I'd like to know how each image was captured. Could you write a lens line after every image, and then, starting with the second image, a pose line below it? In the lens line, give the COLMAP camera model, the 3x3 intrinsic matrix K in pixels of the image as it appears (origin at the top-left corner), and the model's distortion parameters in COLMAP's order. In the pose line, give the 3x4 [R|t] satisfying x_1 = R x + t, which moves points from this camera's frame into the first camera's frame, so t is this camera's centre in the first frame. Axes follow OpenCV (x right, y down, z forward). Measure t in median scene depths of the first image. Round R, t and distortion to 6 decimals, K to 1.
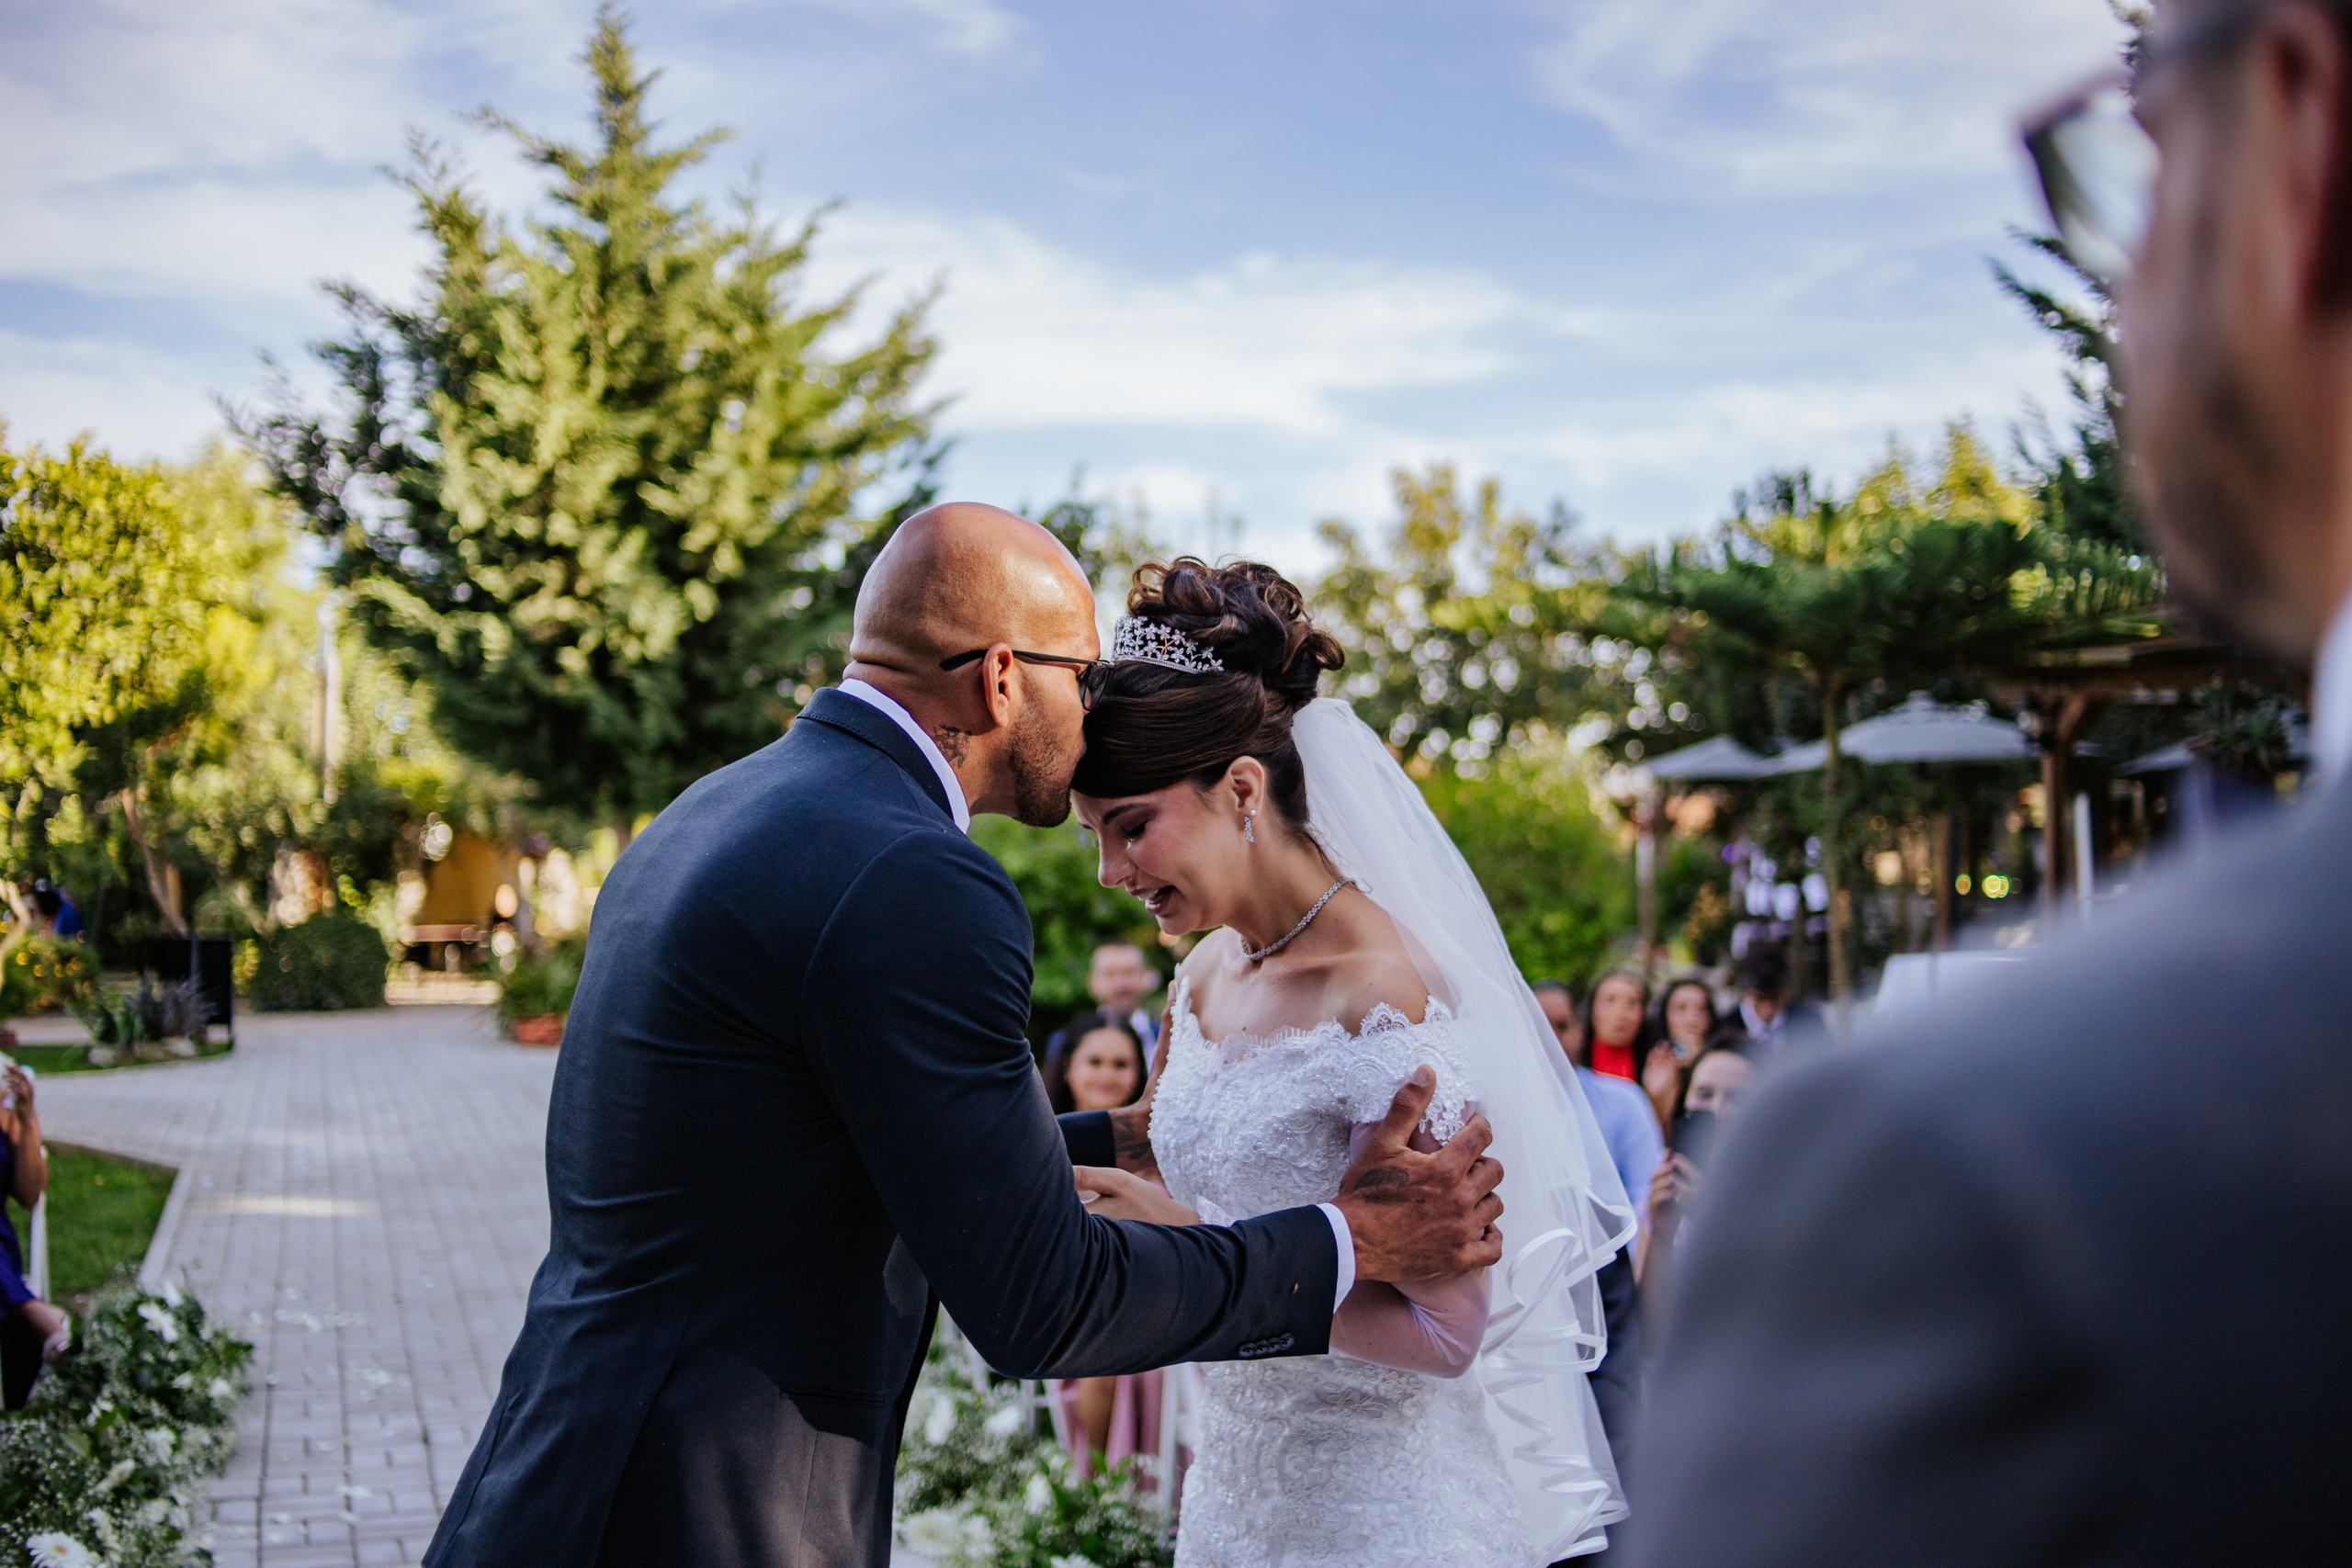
lens RADIAL K [[2406.2, 0, 1176.0], [0, 2406.2, 784.0], [0, 0, 1]] dist [-0.120164, 0.042377]
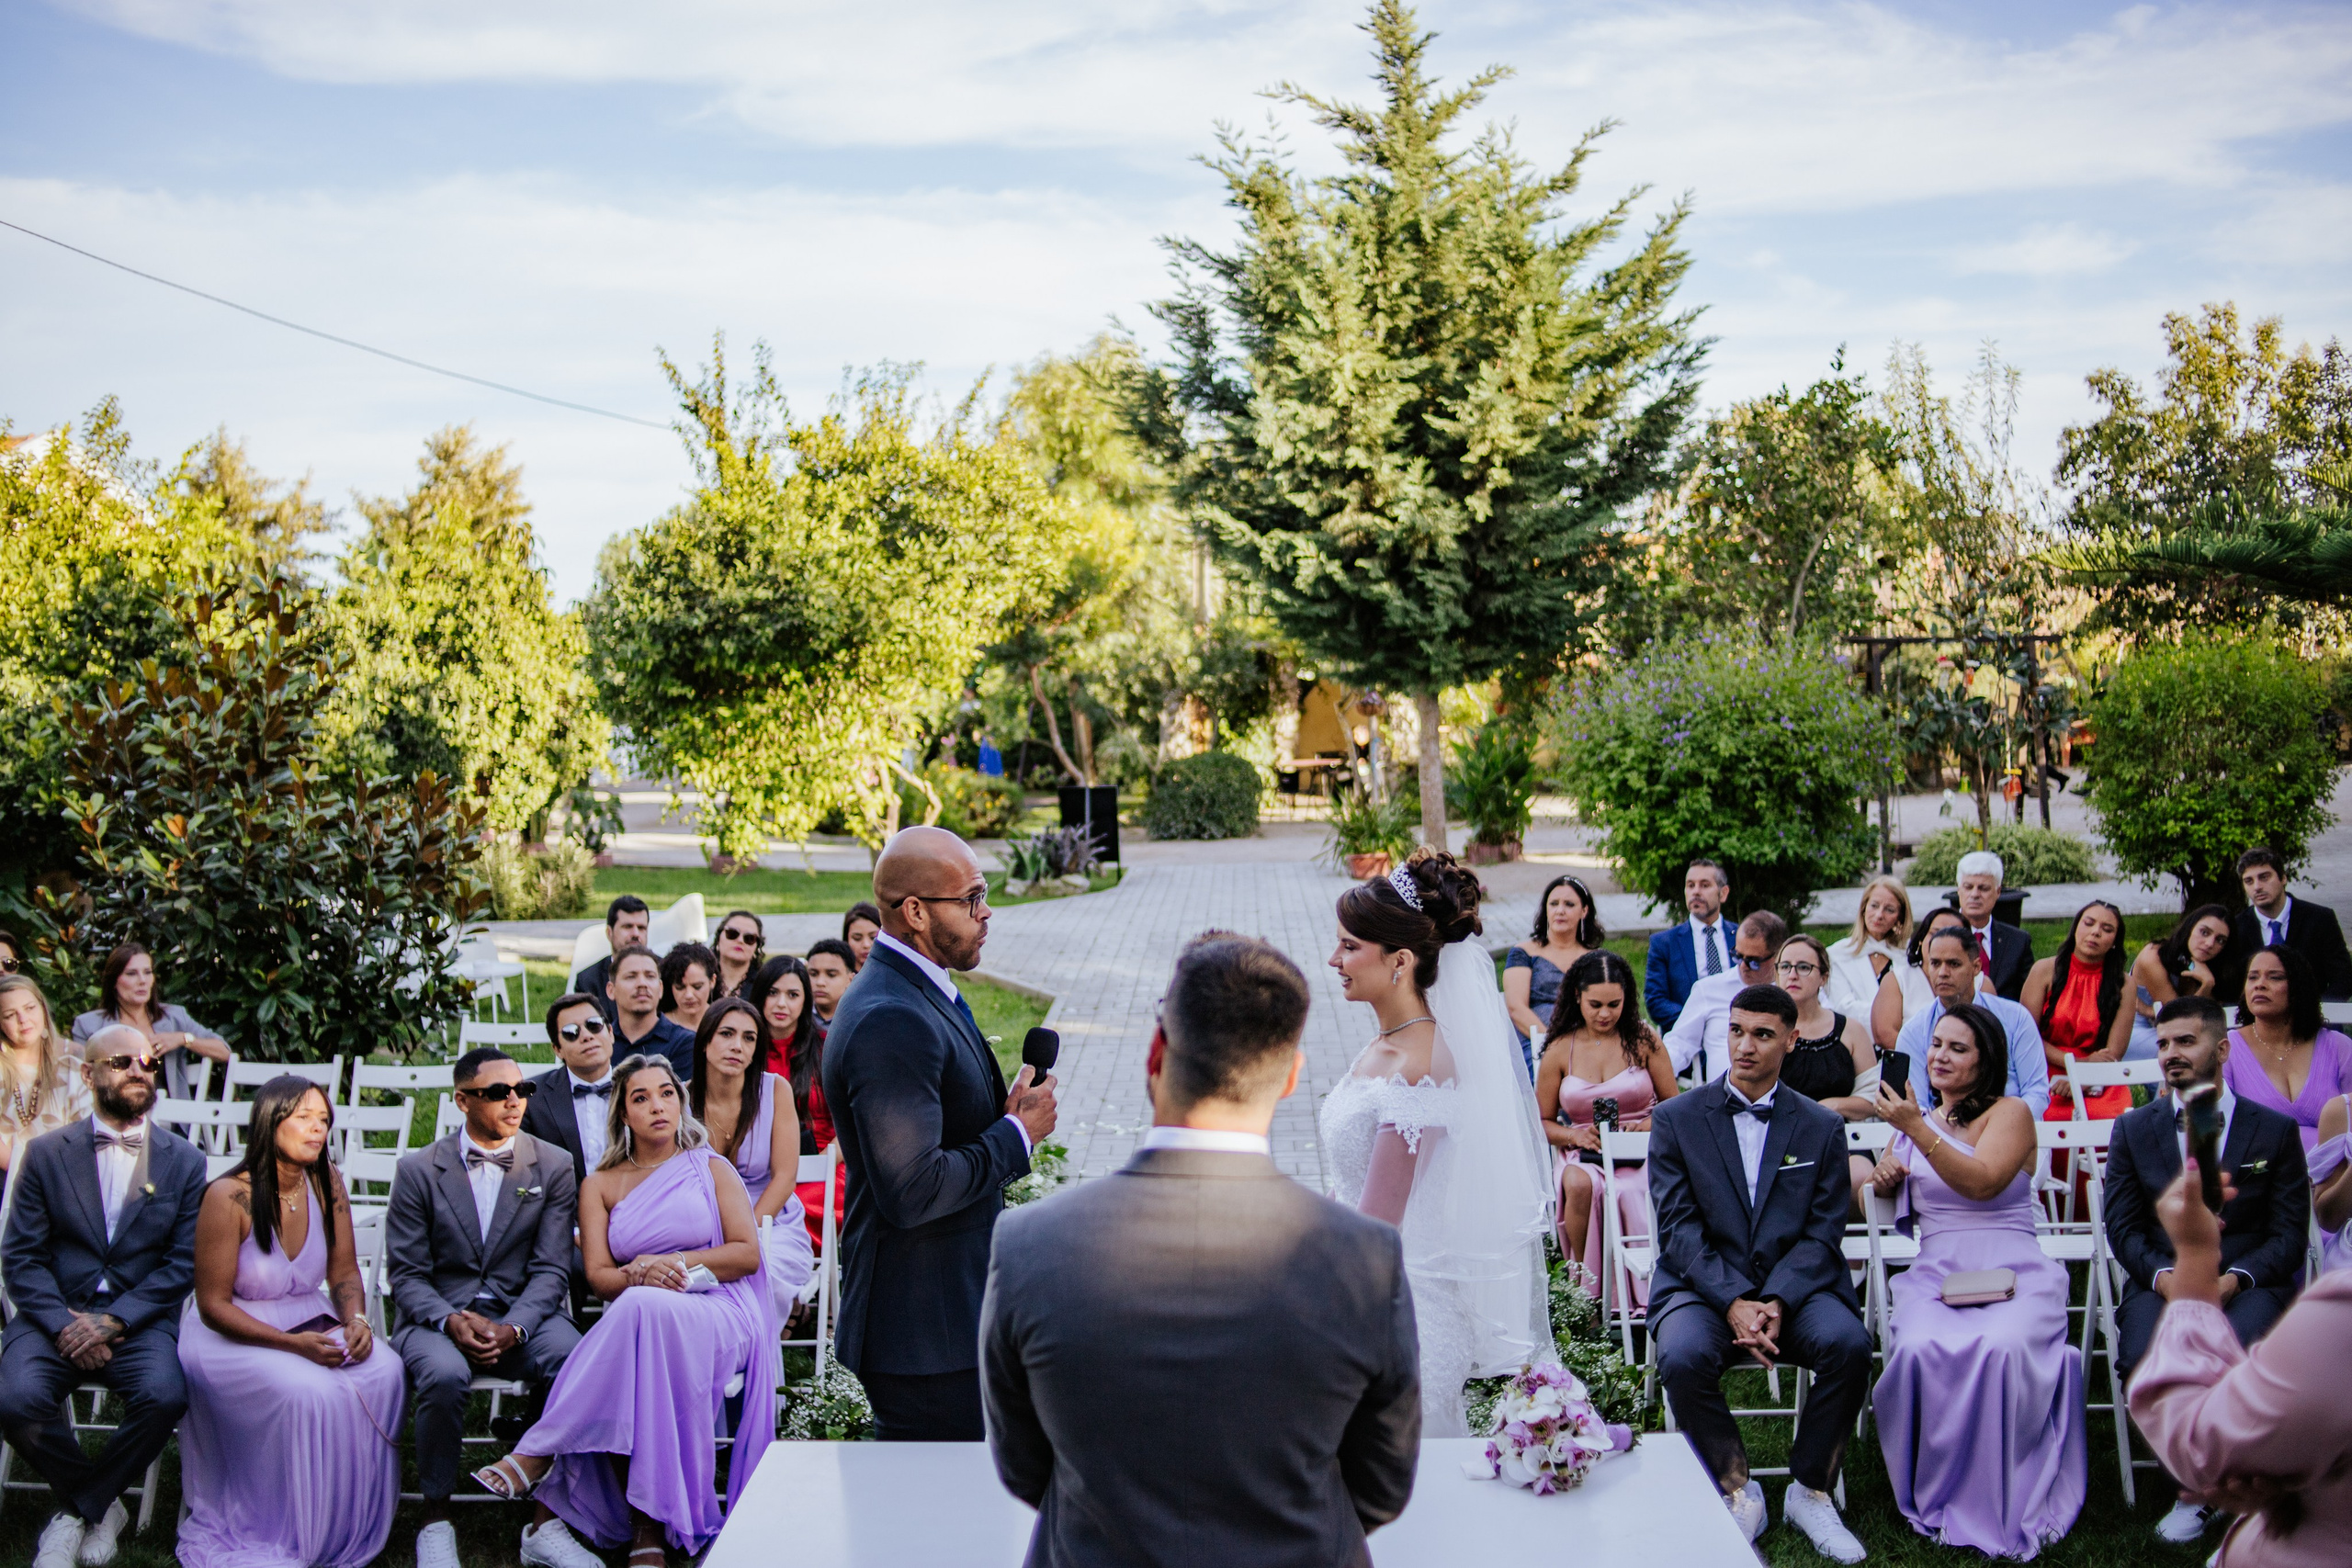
lens RADIAL K [[2406.2, 0, 1176.0], [0, 2406.2, 784.0], [0, 0, 1]] dist [-0.120164, 0.042377]
pose [[0.928730, -0.001679, -0.370753, 0.095258], [0.038373, 0.995055, 0.091617, -0.055335], [0.368766, -0.099314, 0.924201, -0.140968]]
